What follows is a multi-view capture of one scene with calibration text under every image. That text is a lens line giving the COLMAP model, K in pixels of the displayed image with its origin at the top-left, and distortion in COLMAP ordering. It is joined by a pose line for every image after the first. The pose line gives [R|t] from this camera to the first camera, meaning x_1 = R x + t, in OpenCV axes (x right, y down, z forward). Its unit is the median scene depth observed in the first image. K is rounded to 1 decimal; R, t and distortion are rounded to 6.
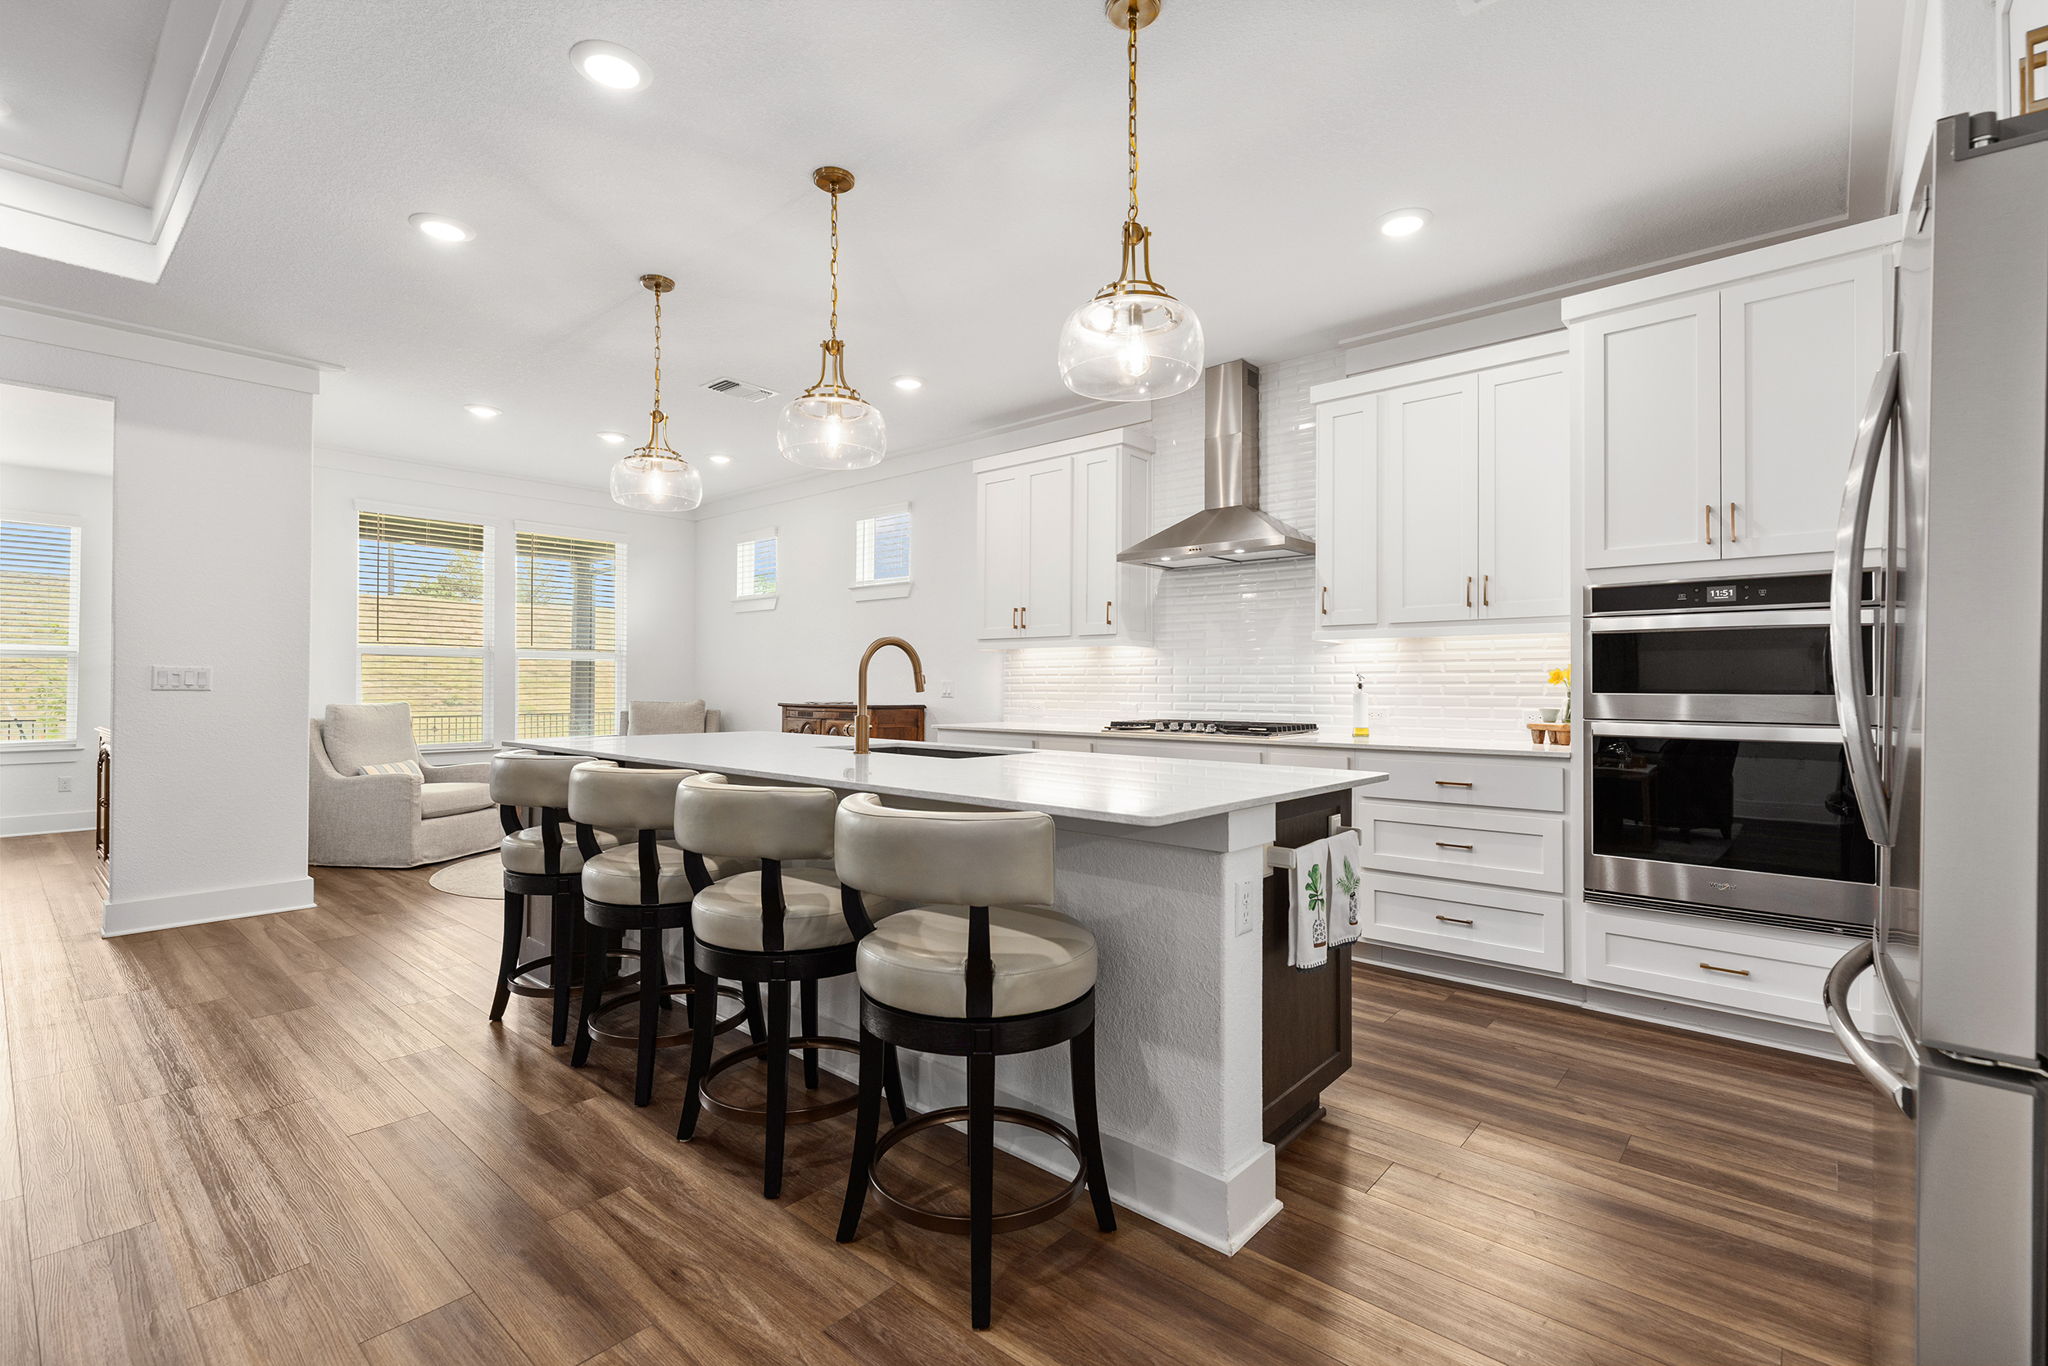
lens RADIAL K [[946.0, 0, 1026.8], [0, 946.0, 674.5], [0, 0, 1]] dist [0.030803, 0.000314]
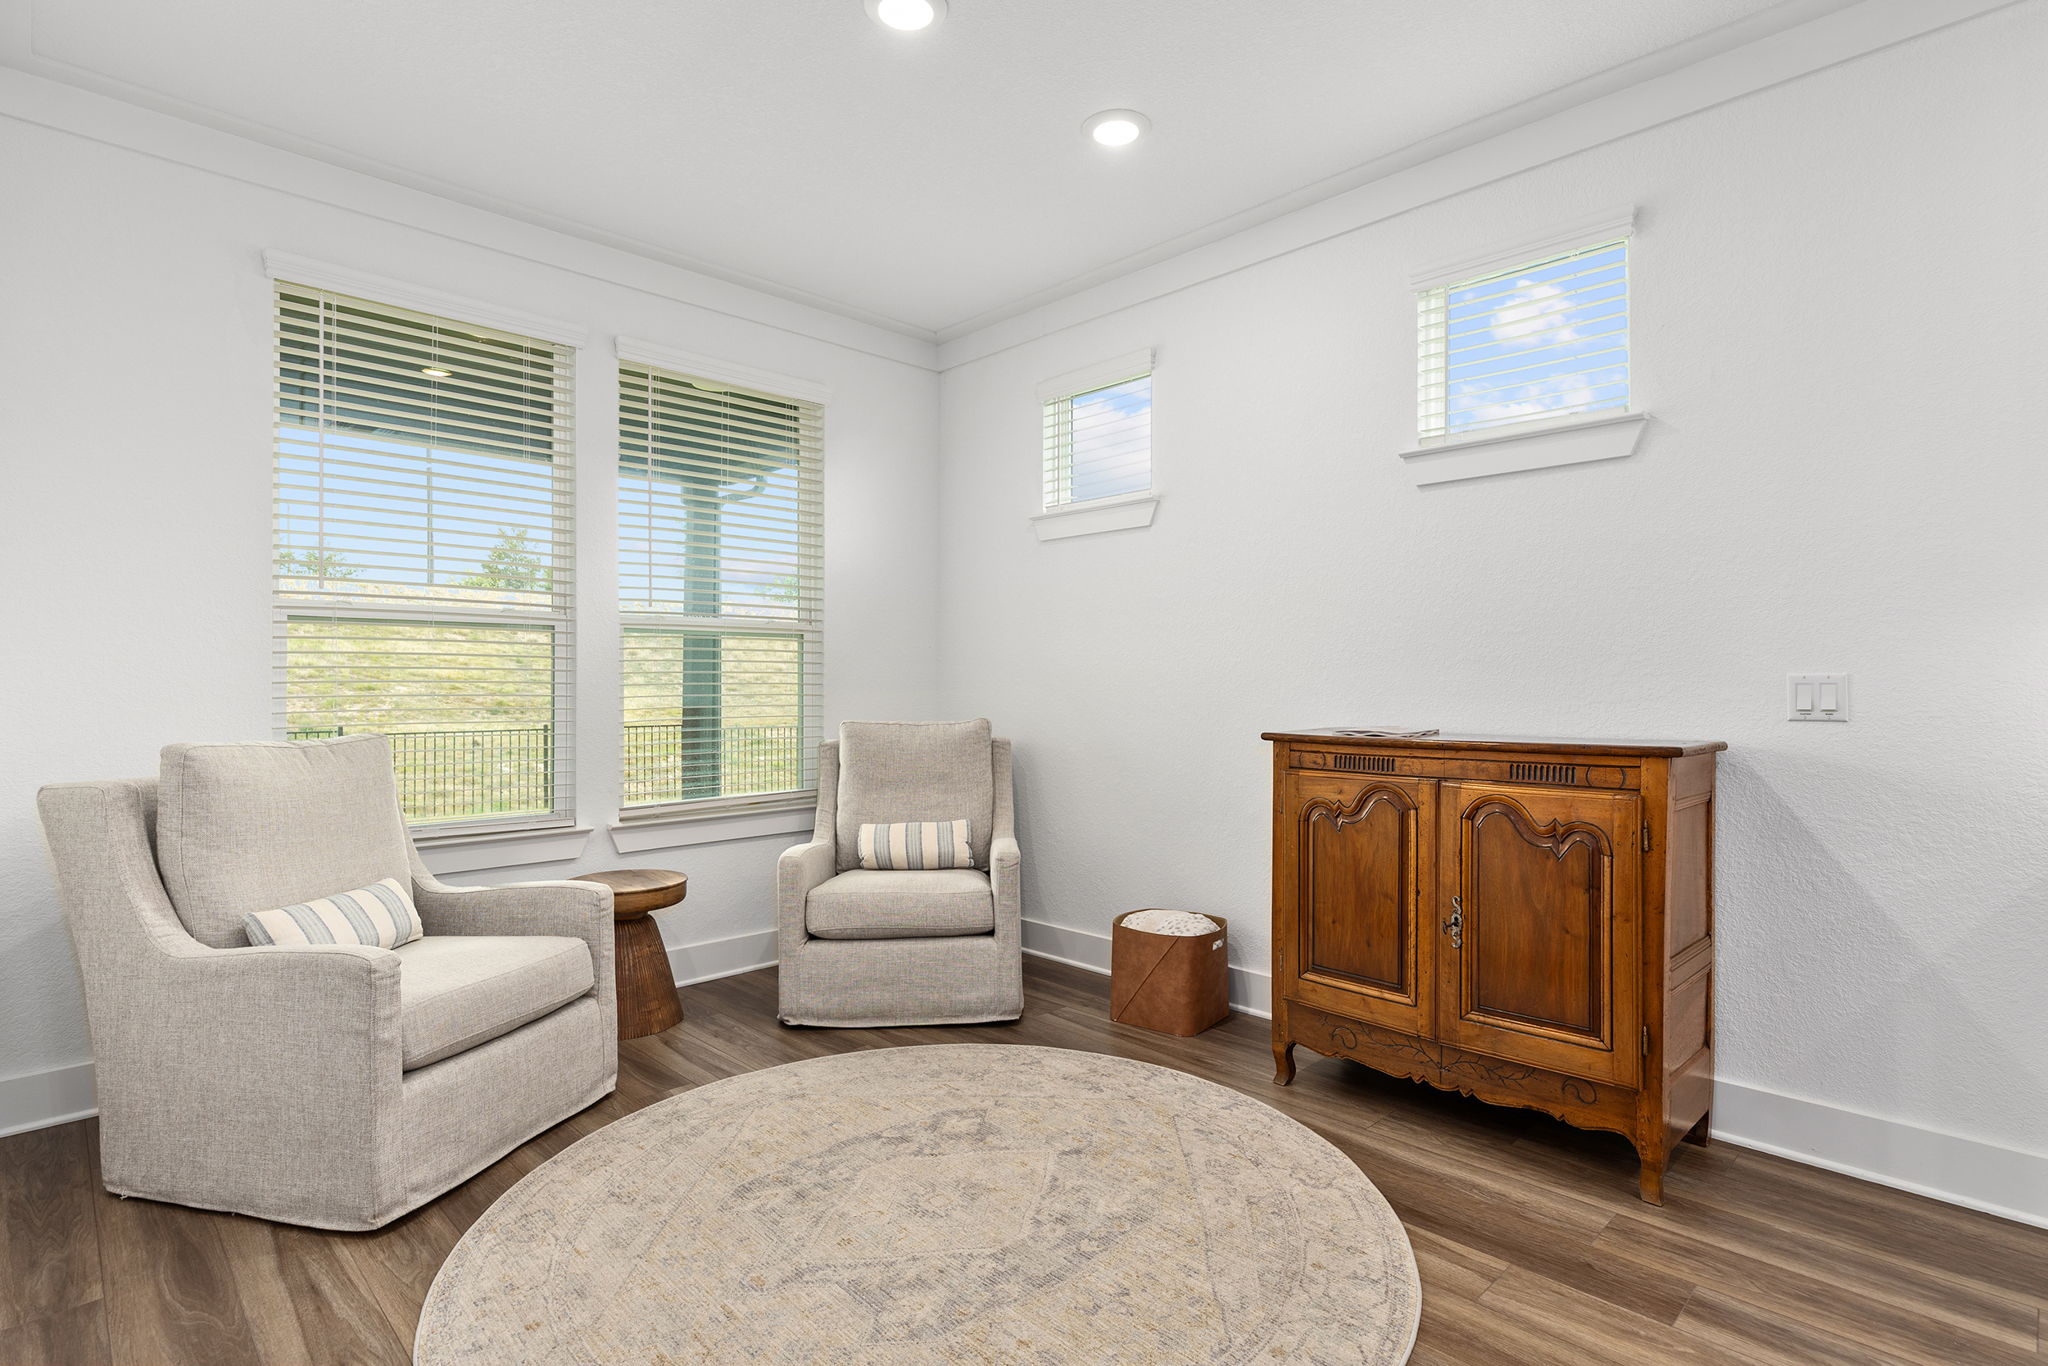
lens RADIAL K [[1002.0, 0, 1057.5], [0, 1002.0, 680.2], [0, 0, 1]] dist [-0.000038, 0.000143]
pose [[0.999080, -0.003171, -0.042774, -0.383452], [0.003446, 0.999974, 0.006356, 0.005233], [0.042752, -0.006498, 0.999065, 0.656485]]
